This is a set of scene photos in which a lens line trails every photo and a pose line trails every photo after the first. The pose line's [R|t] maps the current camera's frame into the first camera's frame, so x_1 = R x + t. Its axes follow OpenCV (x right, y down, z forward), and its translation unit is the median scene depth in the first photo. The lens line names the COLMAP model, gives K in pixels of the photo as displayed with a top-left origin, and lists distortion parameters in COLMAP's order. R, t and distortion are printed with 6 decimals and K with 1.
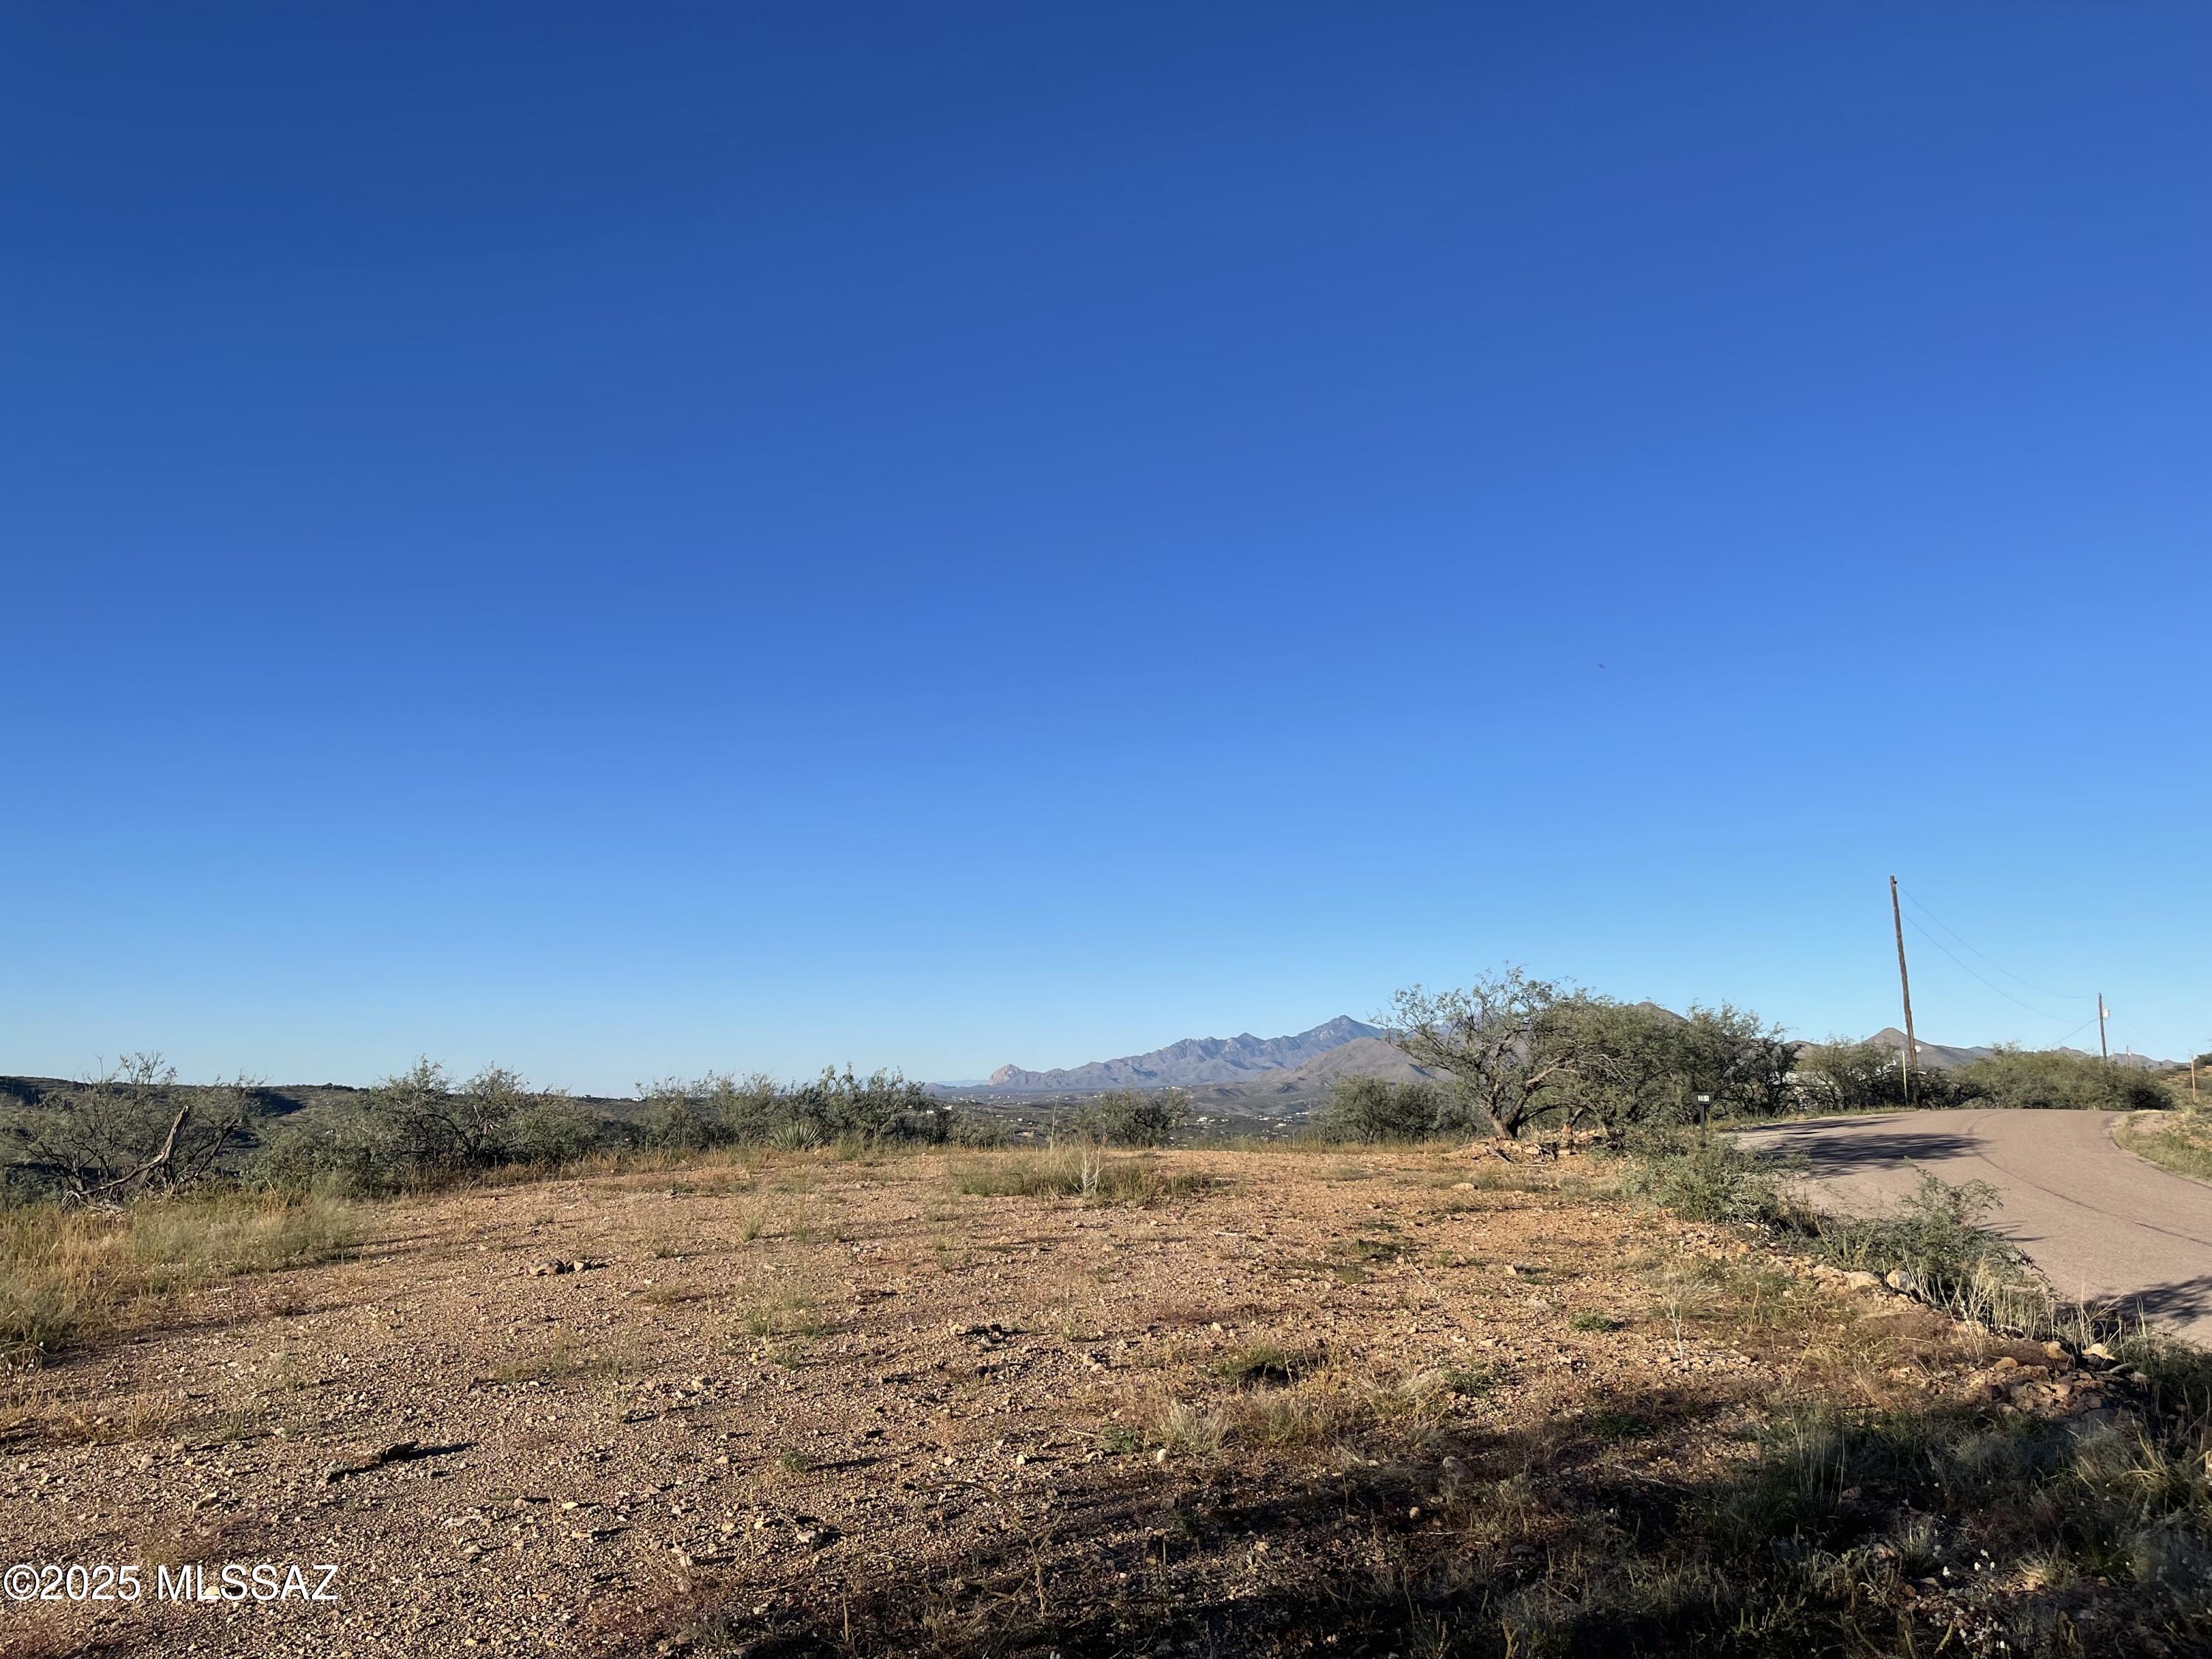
lens RADIAL K [[1718.1, 0, 1096.7], [0, 1718.1, 831.5], [0, 0, 1]] dist [0.072155, -0.103709]
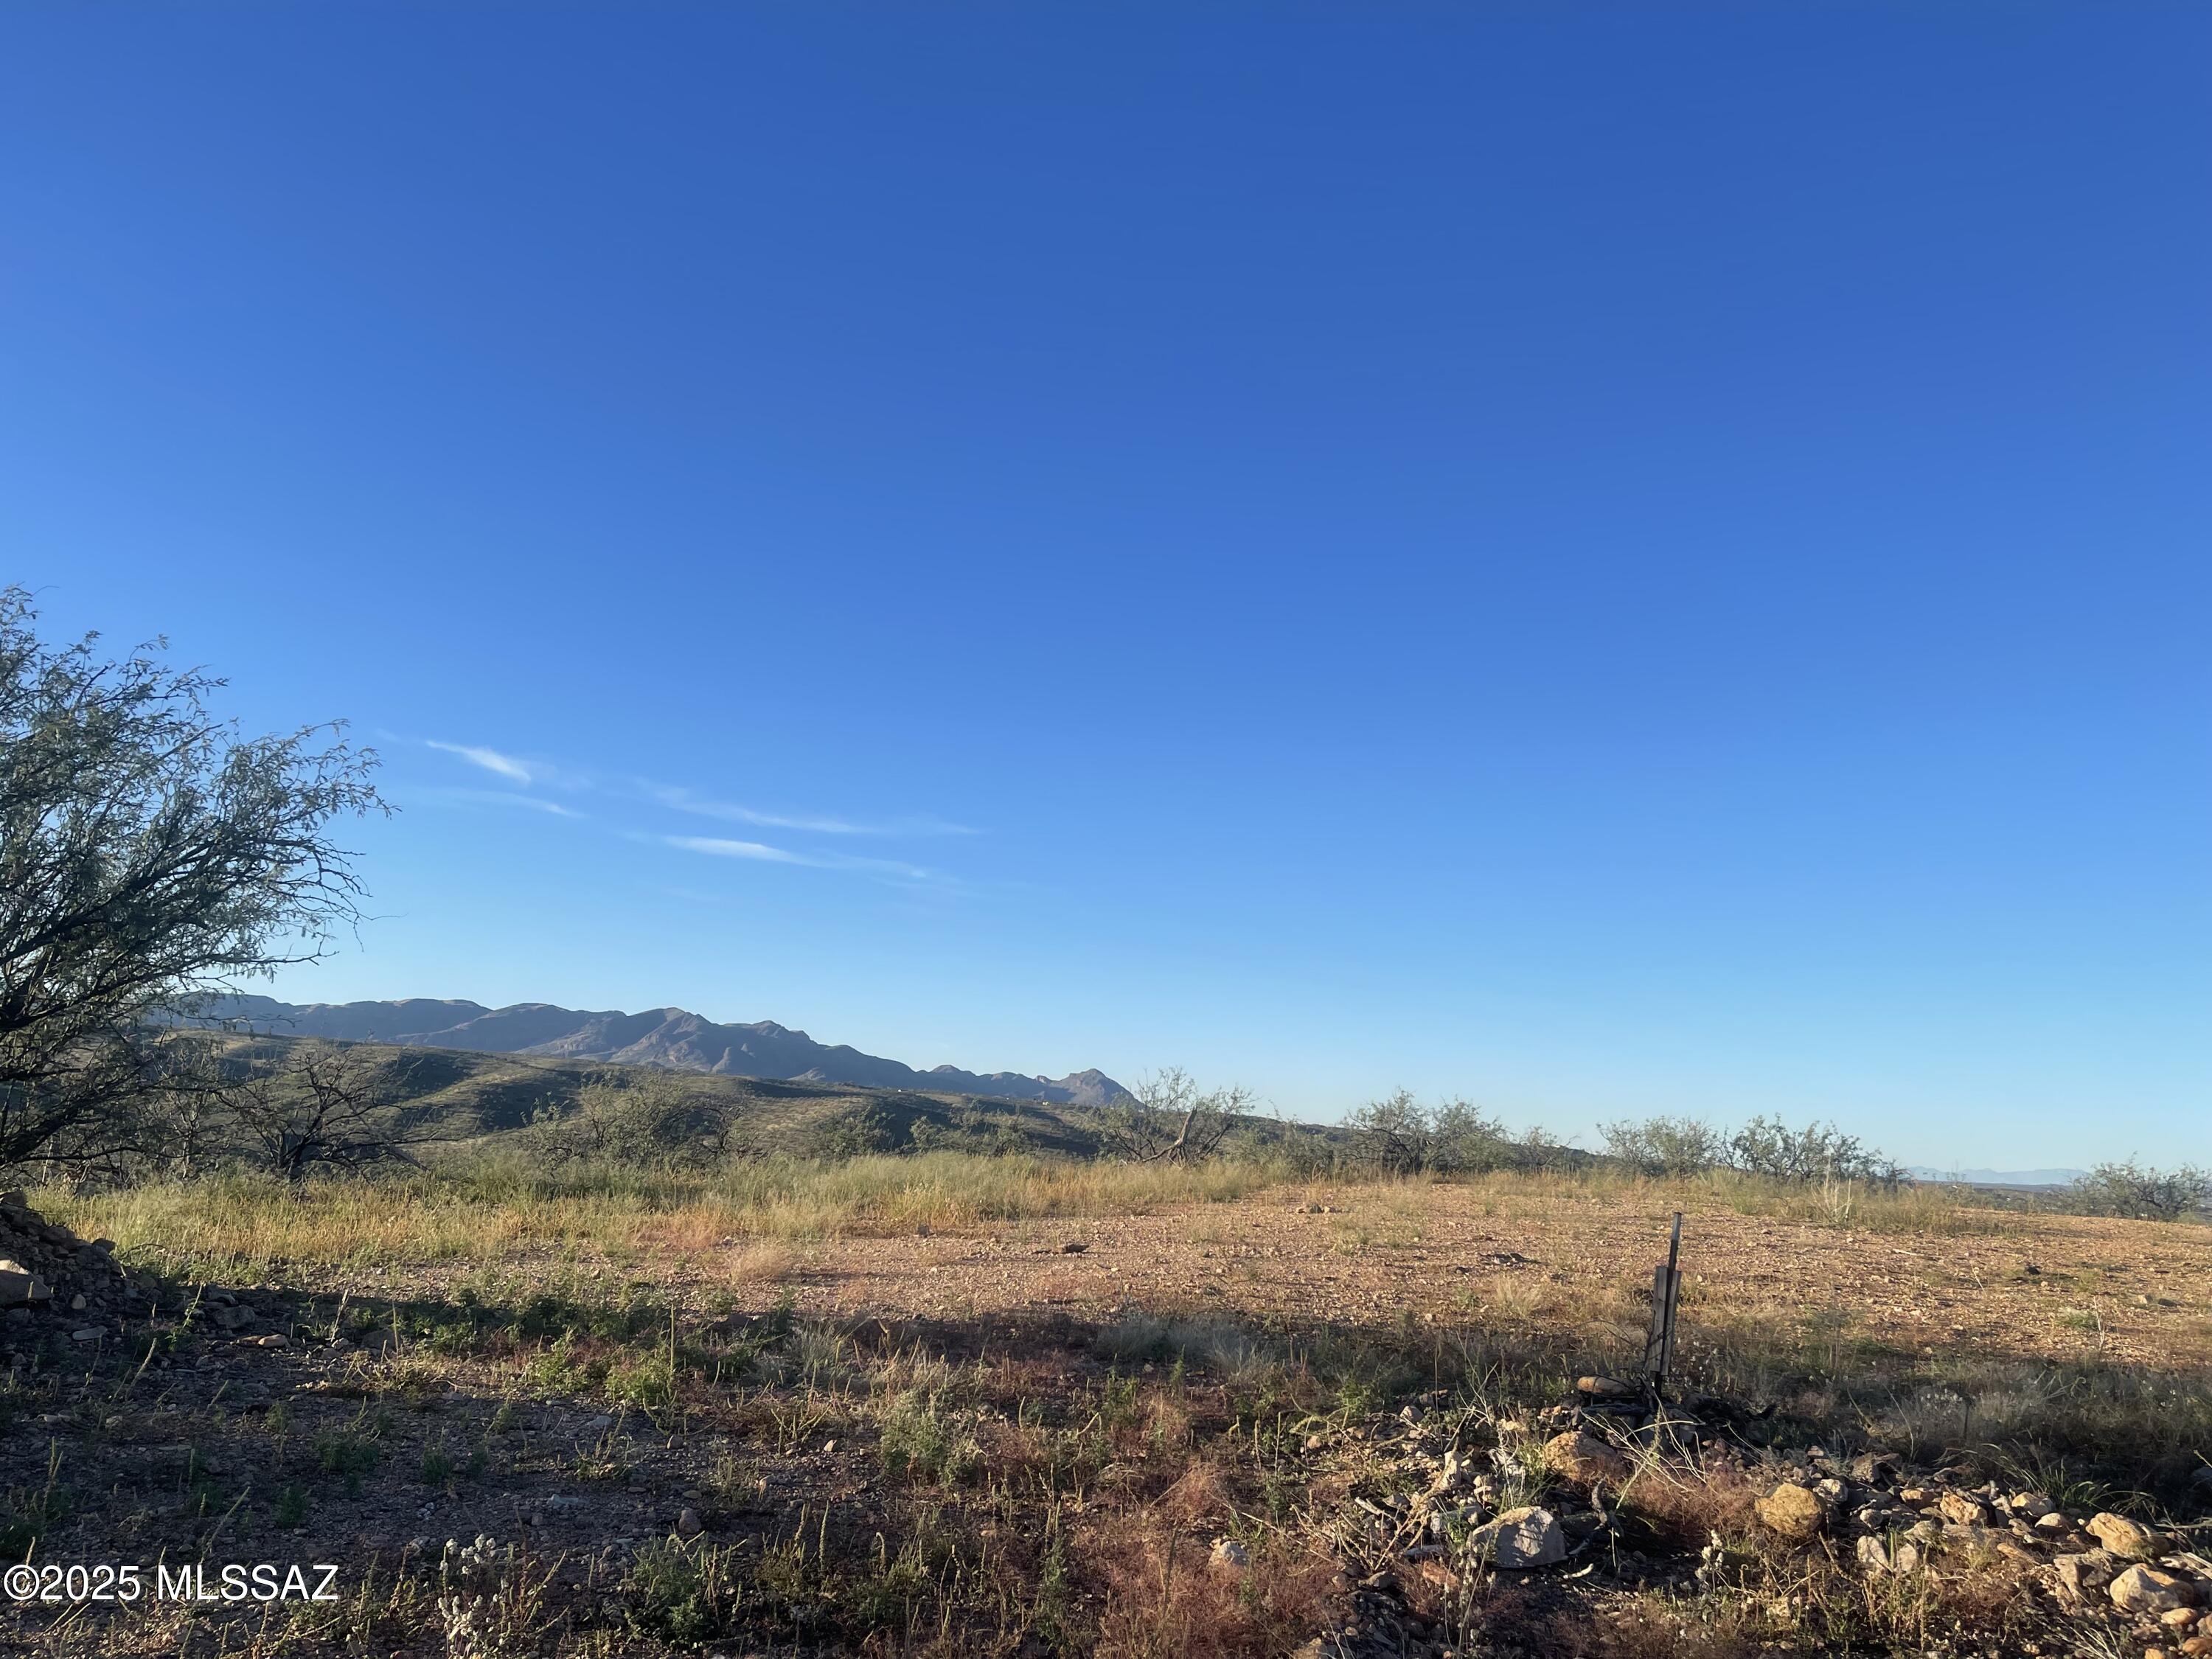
lens RADIAL K [[1718.1, 0, 1104.4], [0, 1718.1, 830.6], [0, 0, 1]] dist [0.072155, -0.103709]
pose [[0.799669, -0.051185, -0.598256, 0.402951], [0.026847, 0.998411, -0.049536, 0.005594], [0.599841, 0.023551, 0.799773, -0.240547]]
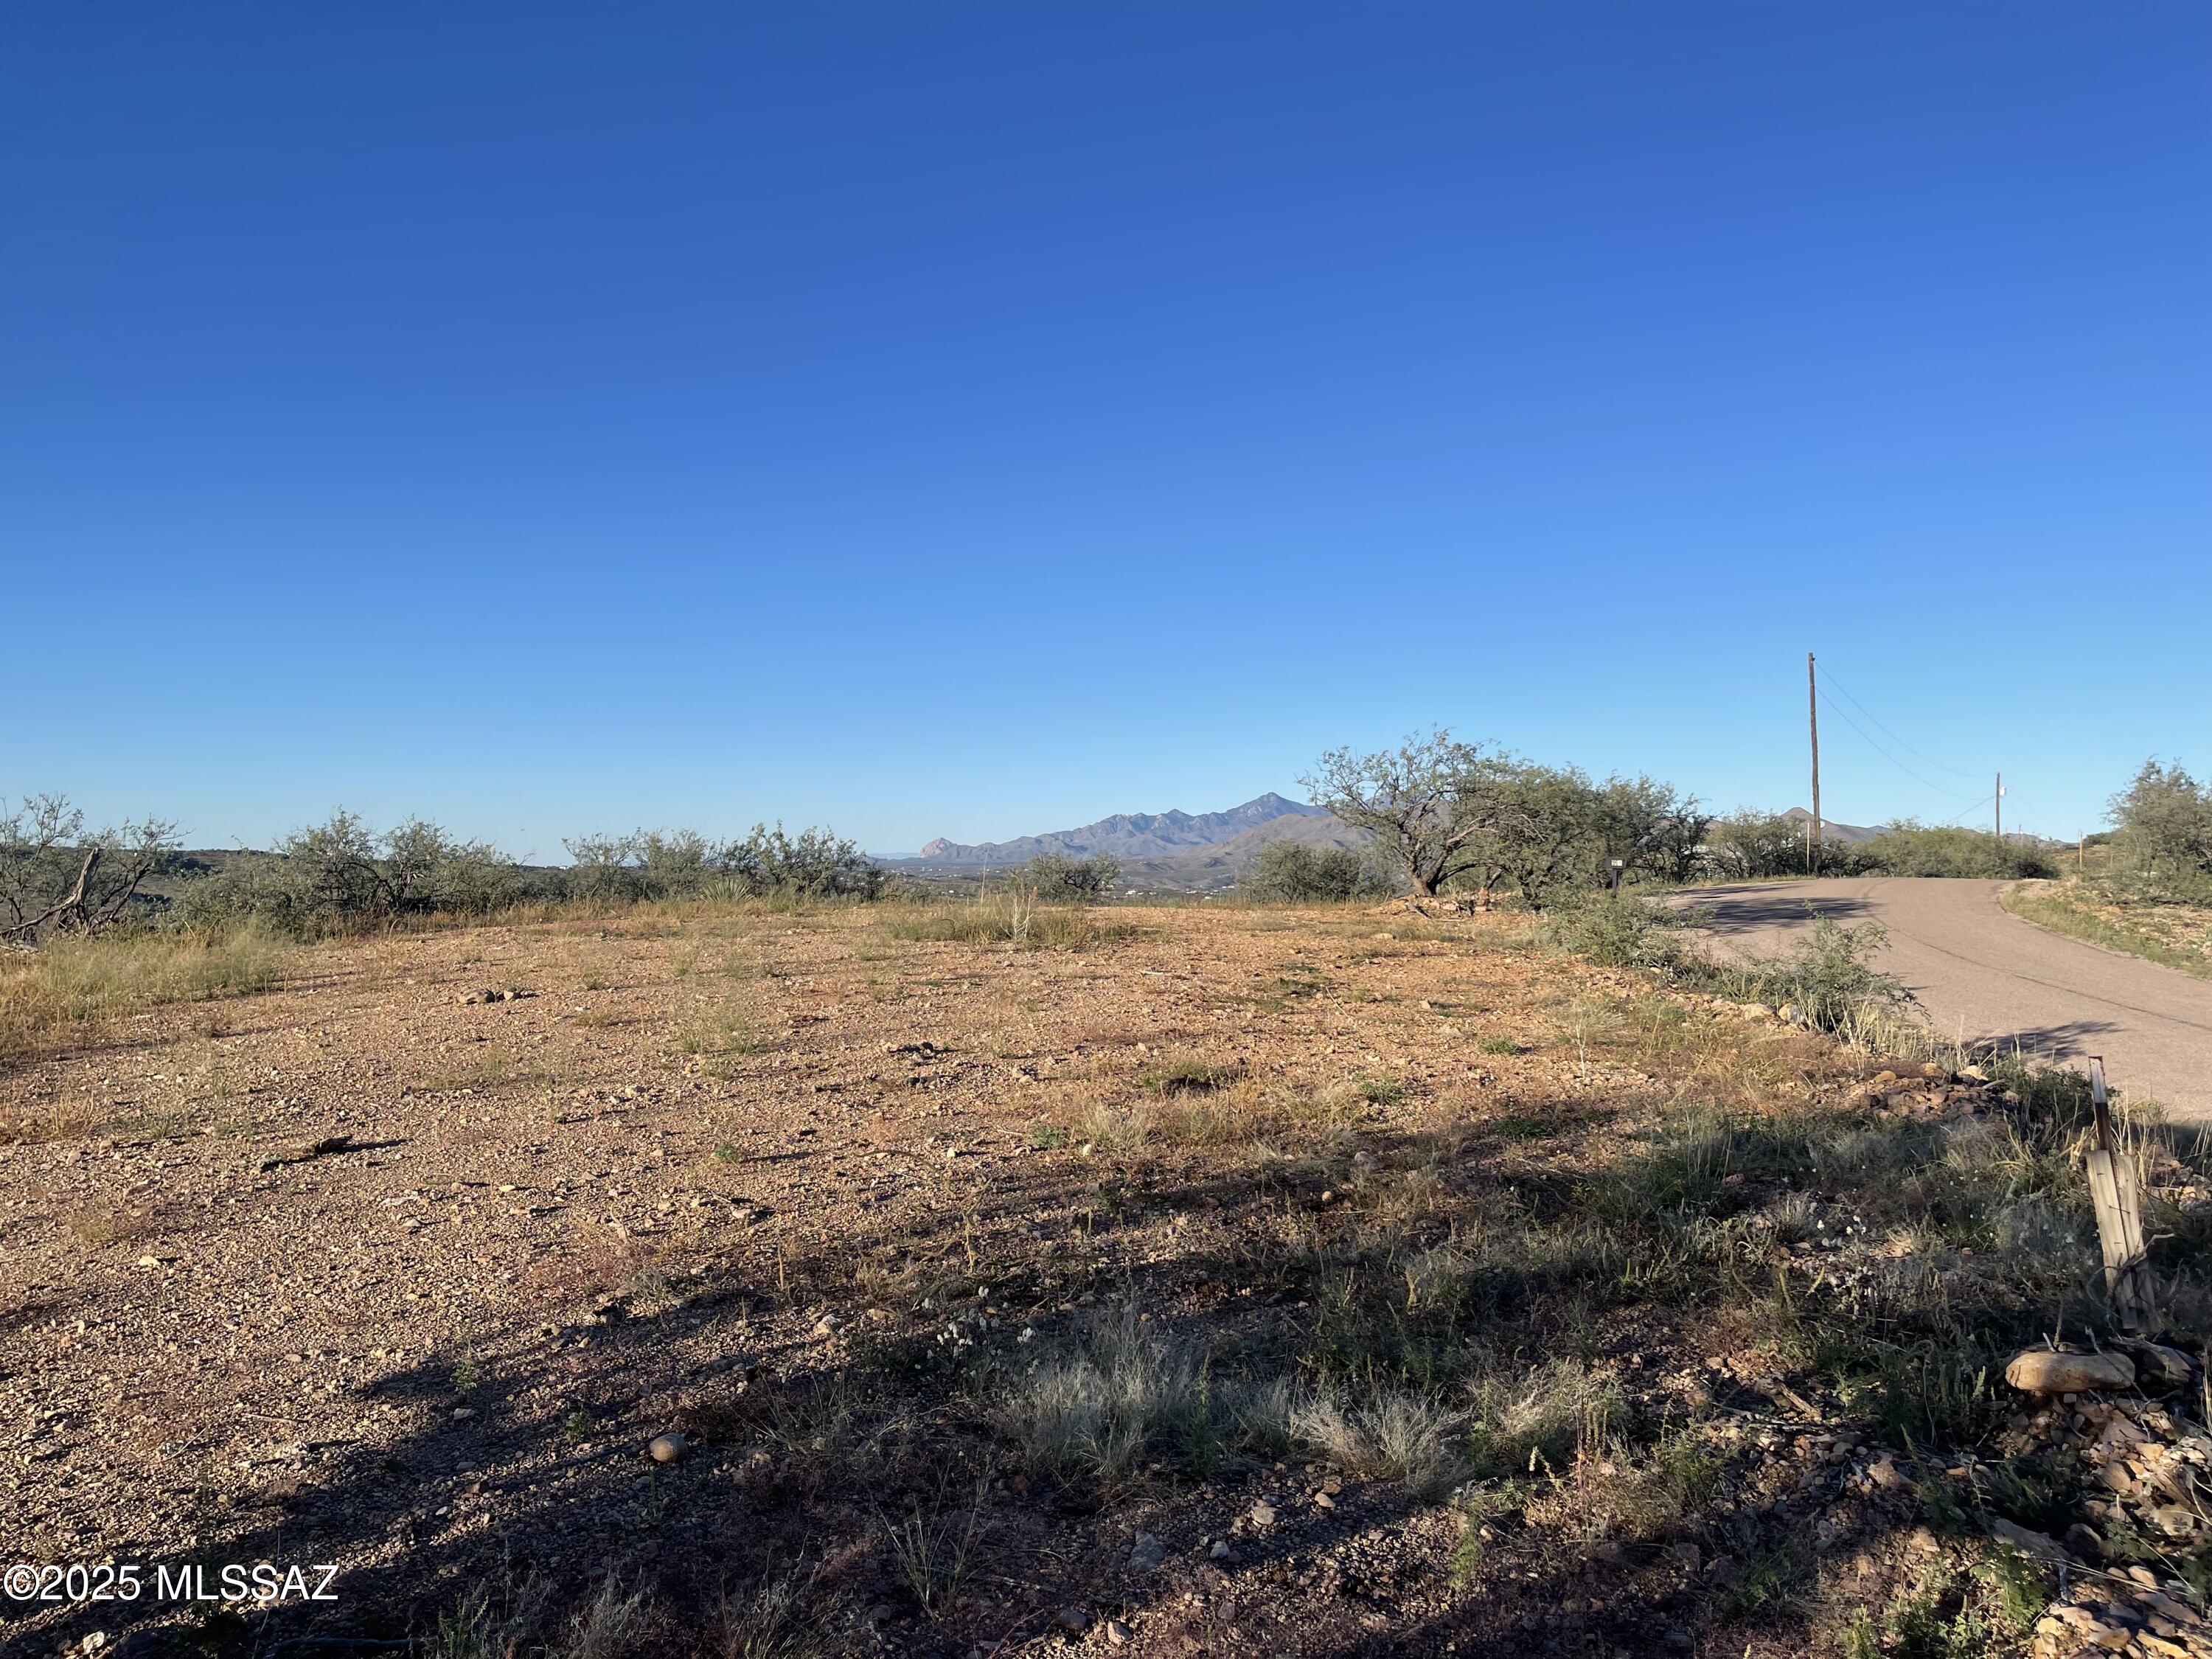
lens RADIAL K [[1718.1, 0, 1121.3], [0, 1718.1, 838.7], [0, 0, 1]] dist [0.072155, -0.103709]
pose [[0.998480, 0.008271, 0.054491, 0.000039], [-0.015435, 0.991077, 0.132392, 0.021808], [-0.052910, -0.133032, 0.989698, -0.000045]]
